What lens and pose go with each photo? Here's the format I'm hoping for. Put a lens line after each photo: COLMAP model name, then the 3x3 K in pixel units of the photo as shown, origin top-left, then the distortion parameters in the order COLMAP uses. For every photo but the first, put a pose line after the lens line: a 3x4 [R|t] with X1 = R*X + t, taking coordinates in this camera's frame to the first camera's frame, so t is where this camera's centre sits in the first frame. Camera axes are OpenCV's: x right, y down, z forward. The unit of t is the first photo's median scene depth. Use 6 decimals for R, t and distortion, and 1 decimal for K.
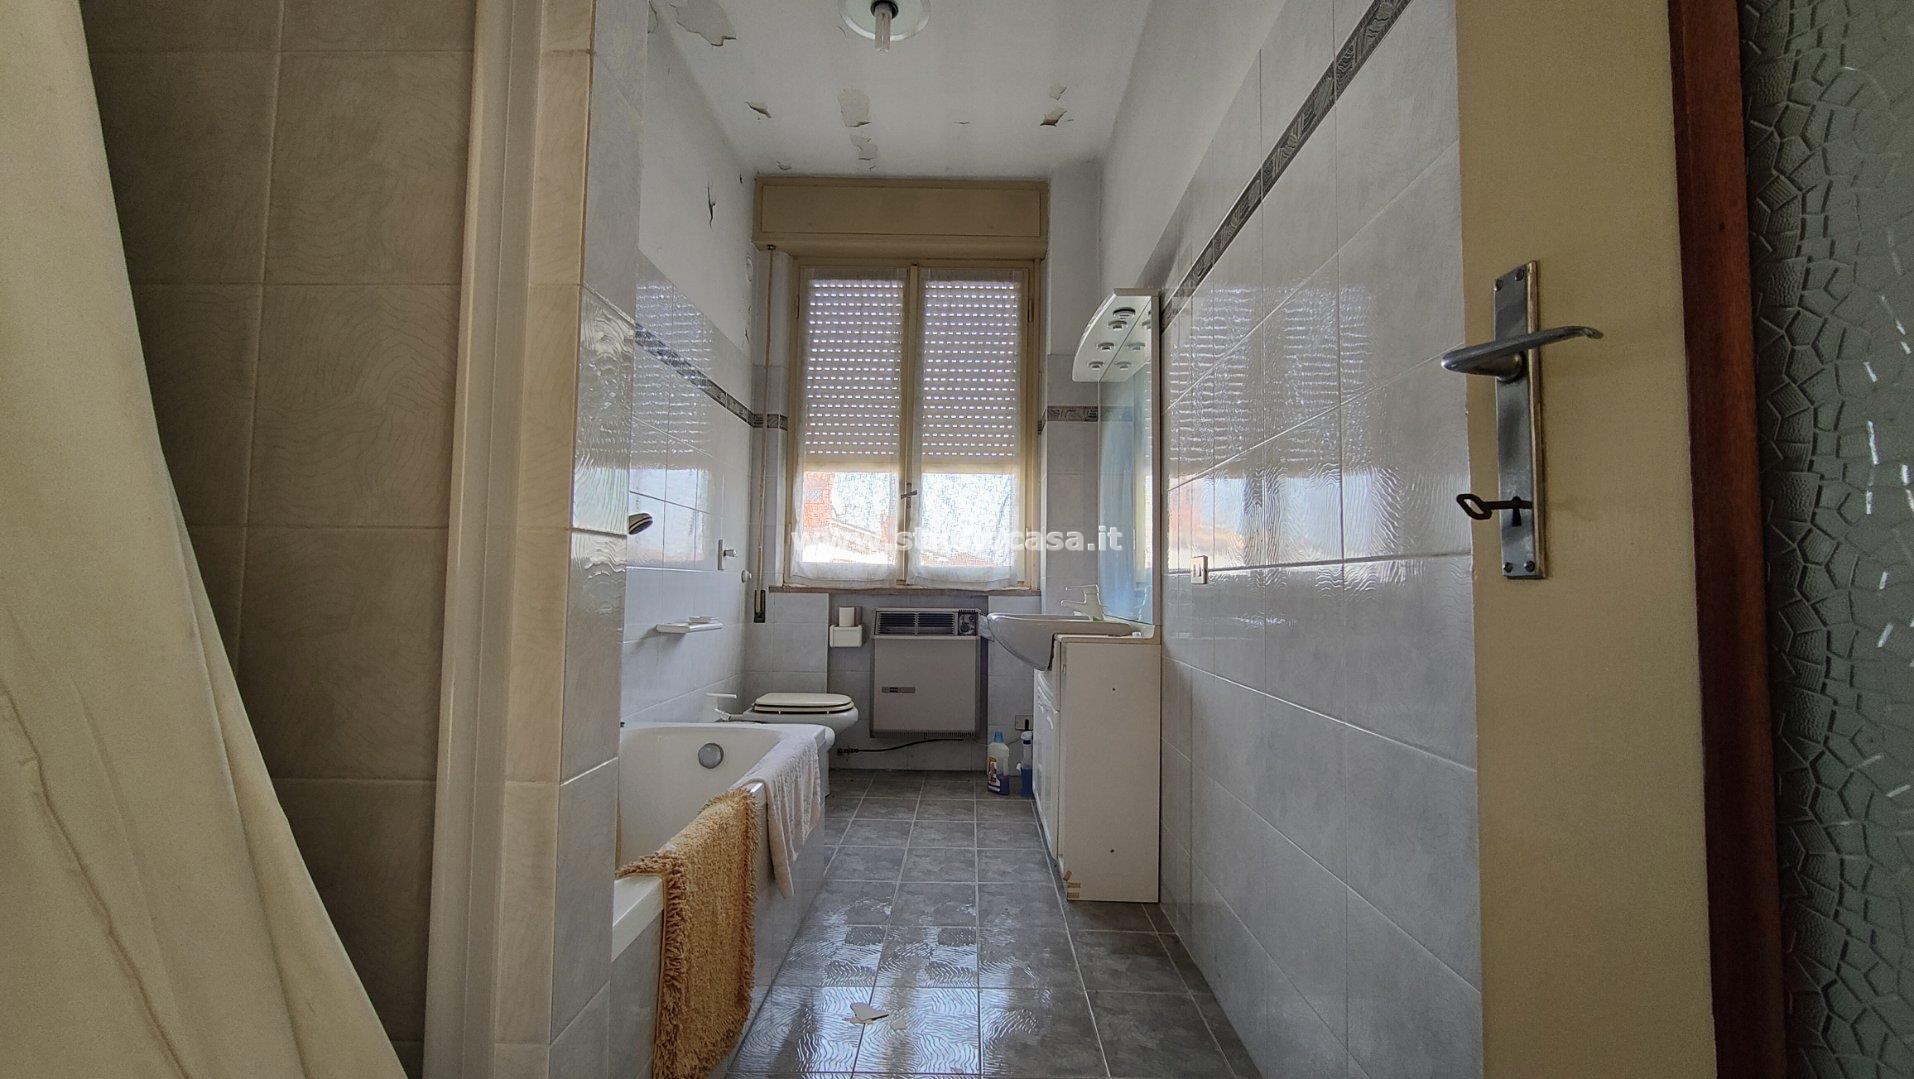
lens RADIAL K [[756.1, 0, 952.8], [0, 756.1, 529.4], [0, 0, 1]] dist [-0.007944, 0.000176]
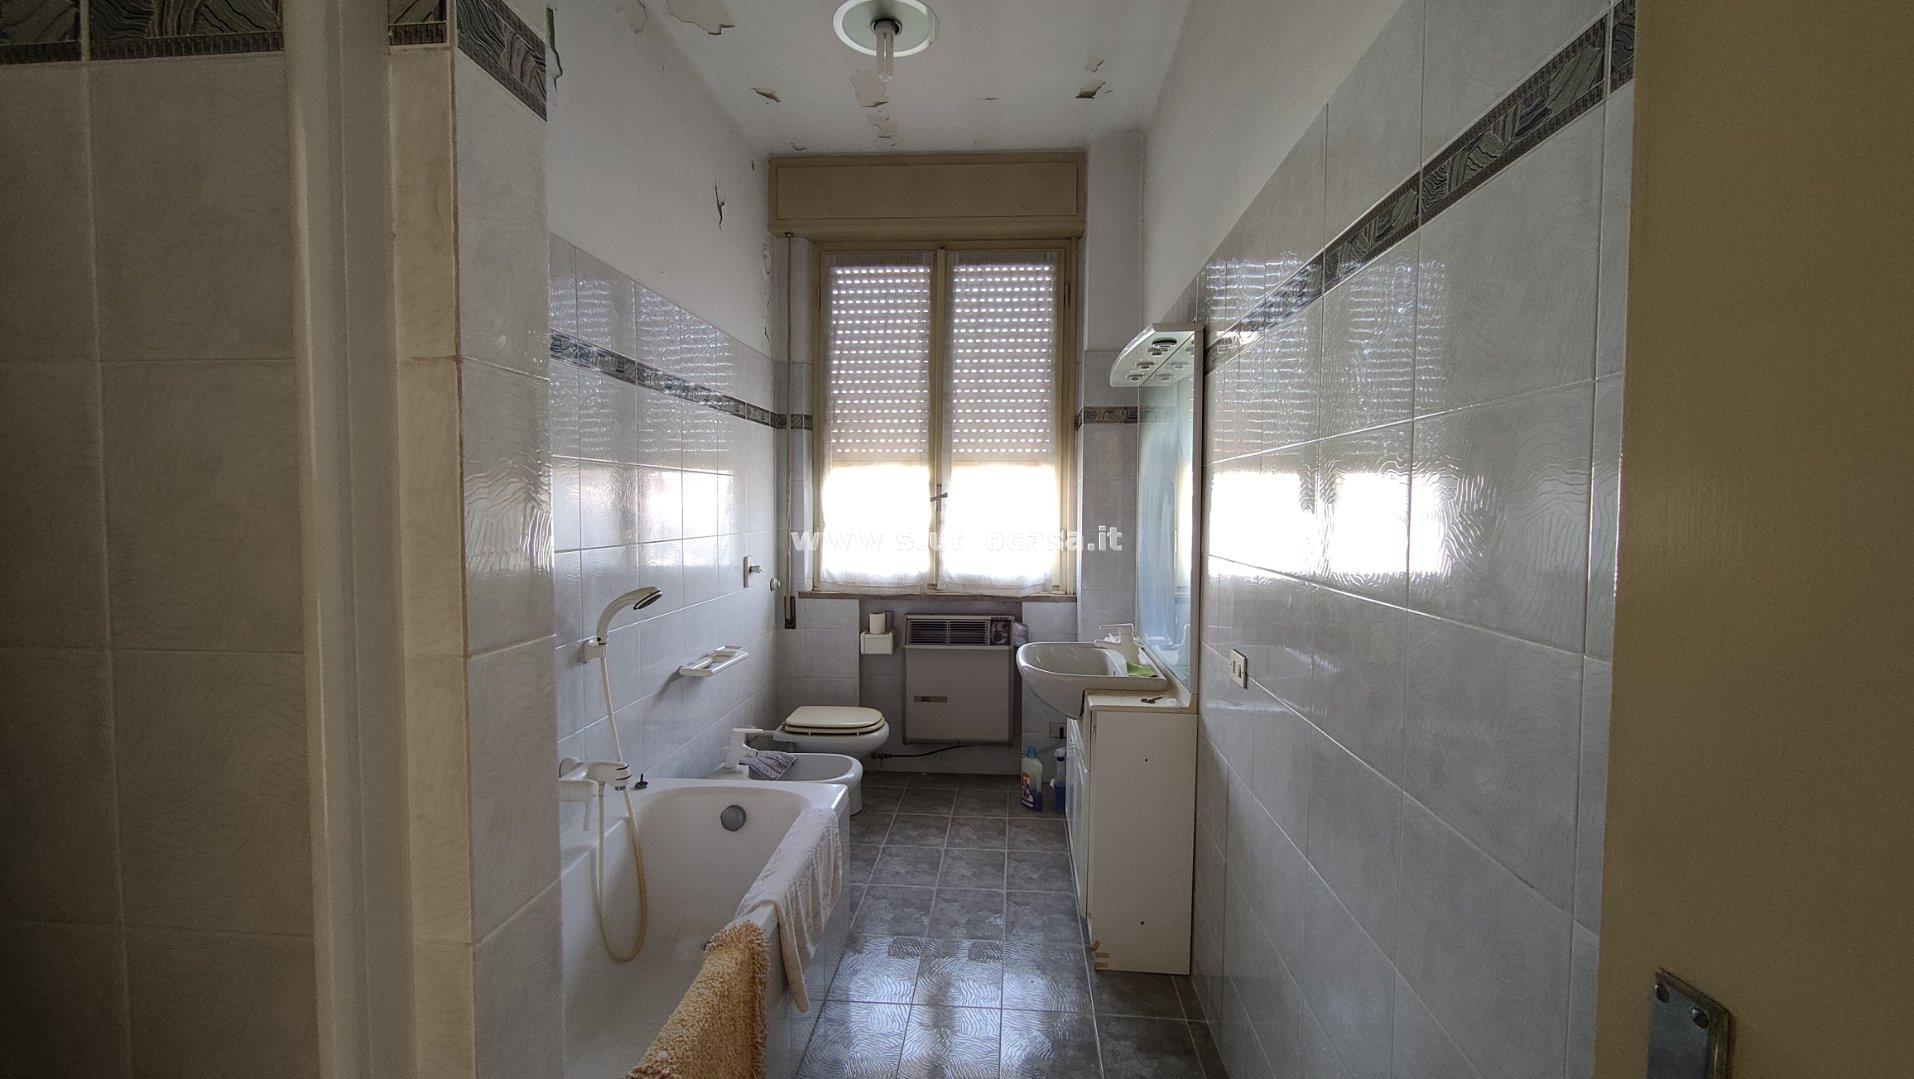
lens RADIAL K [[756.1, 0, 952.8], [0, 756.1, 529.4], [0, 0, 1]] dist [-0.007944, 0.000176]
pose [[0.998168, -0.007226, -0.060064, 0.017487], [0.013145, 0.995026, 0.098748, -0.102335], [0.059052, -0.099356, 0.993298, 0.042628]]
